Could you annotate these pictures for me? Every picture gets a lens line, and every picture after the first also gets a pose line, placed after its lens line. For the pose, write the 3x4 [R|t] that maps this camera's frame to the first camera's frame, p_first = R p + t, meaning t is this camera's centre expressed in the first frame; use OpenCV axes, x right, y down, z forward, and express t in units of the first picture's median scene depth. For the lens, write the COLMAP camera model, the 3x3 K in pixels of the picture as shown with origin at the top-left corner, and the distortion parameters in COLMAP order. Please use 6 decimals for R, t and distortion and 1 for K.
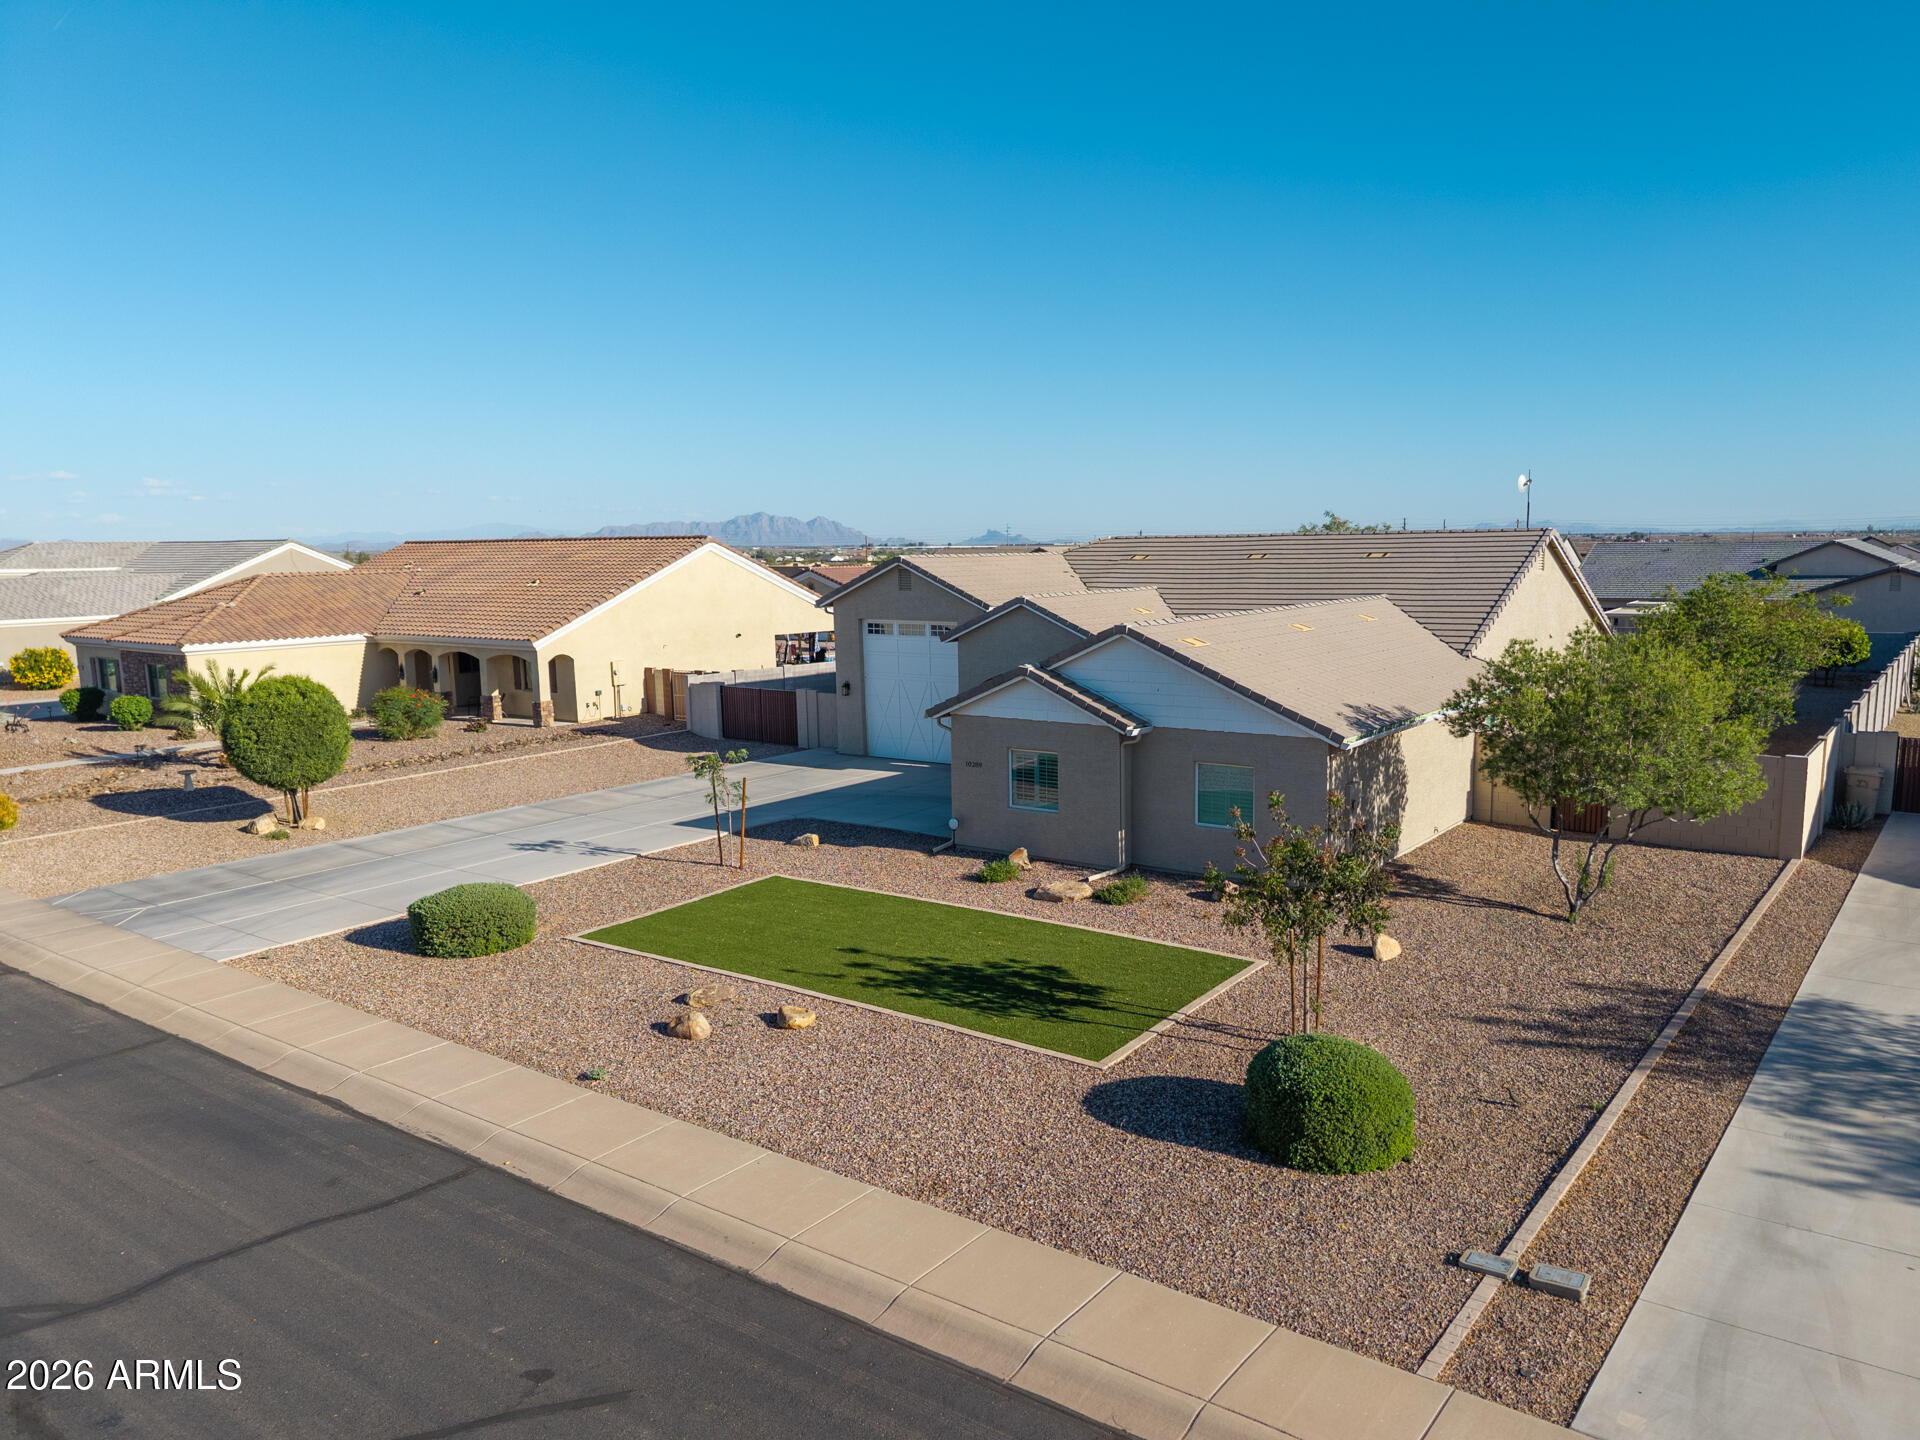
lens RADIAL K [[1381.4, 0, 1029.4], [0, 1381.4, 772.2], [0, 0, 1]] dist [0.031548, -0.023320]
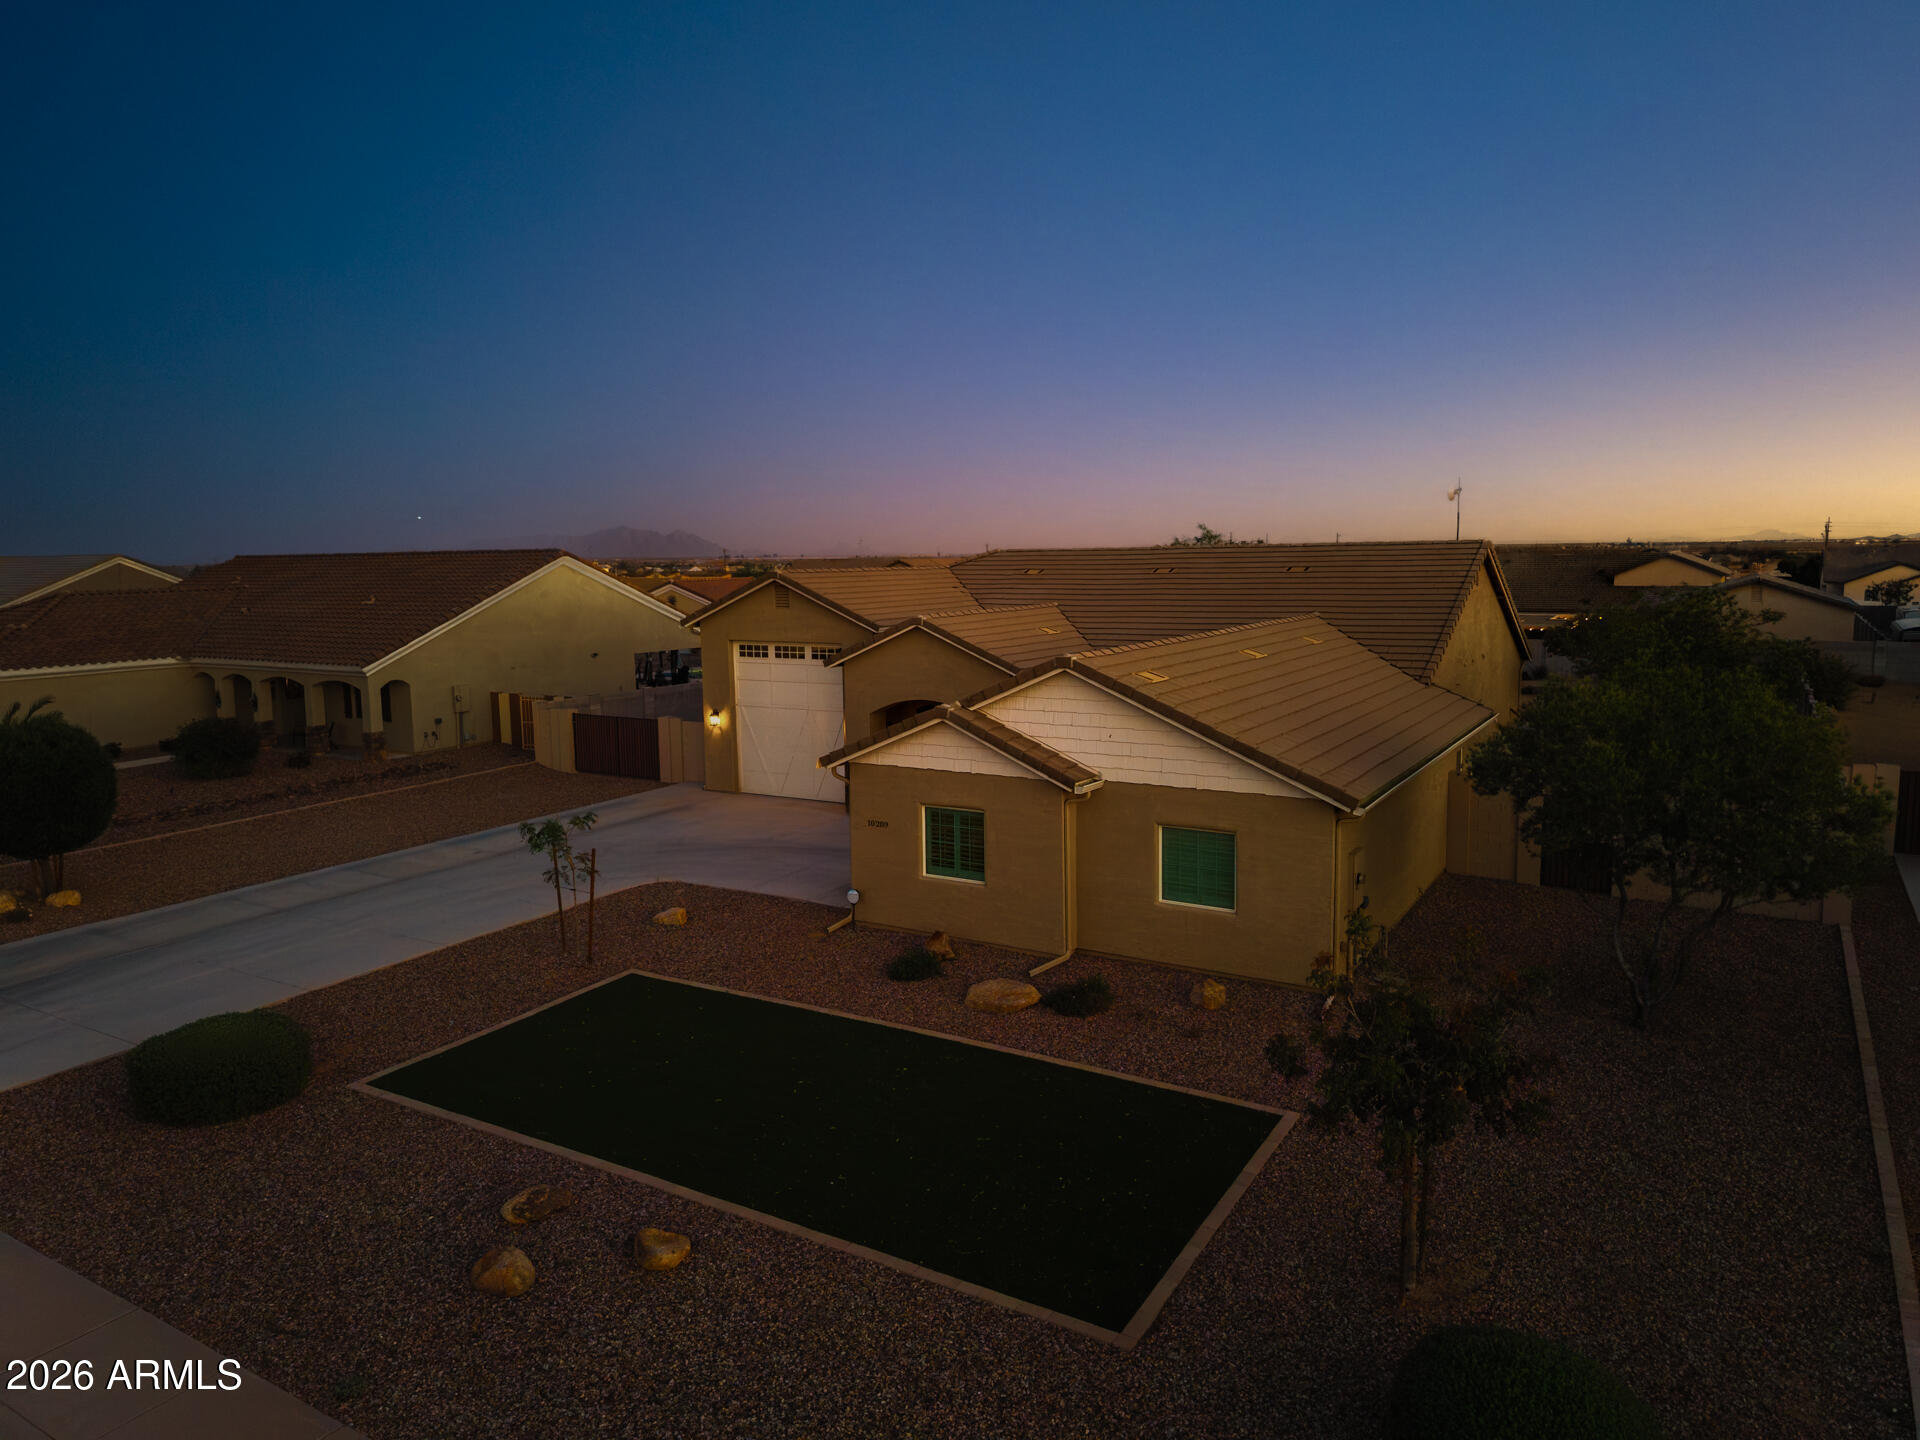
lens RADIAL K [[1288.6, 0, 964.4], [0, 1288.6, 714.5], [0, 0, 1]] dist [-0.001070, -0.003027]
pose [[0.997673, -0.008993, 0.067582, -0.039963], [0.011742, 0.999115, -0.040386, -0.039098], [-0.067159, 0.041086, 0.996896, 0.227646]]
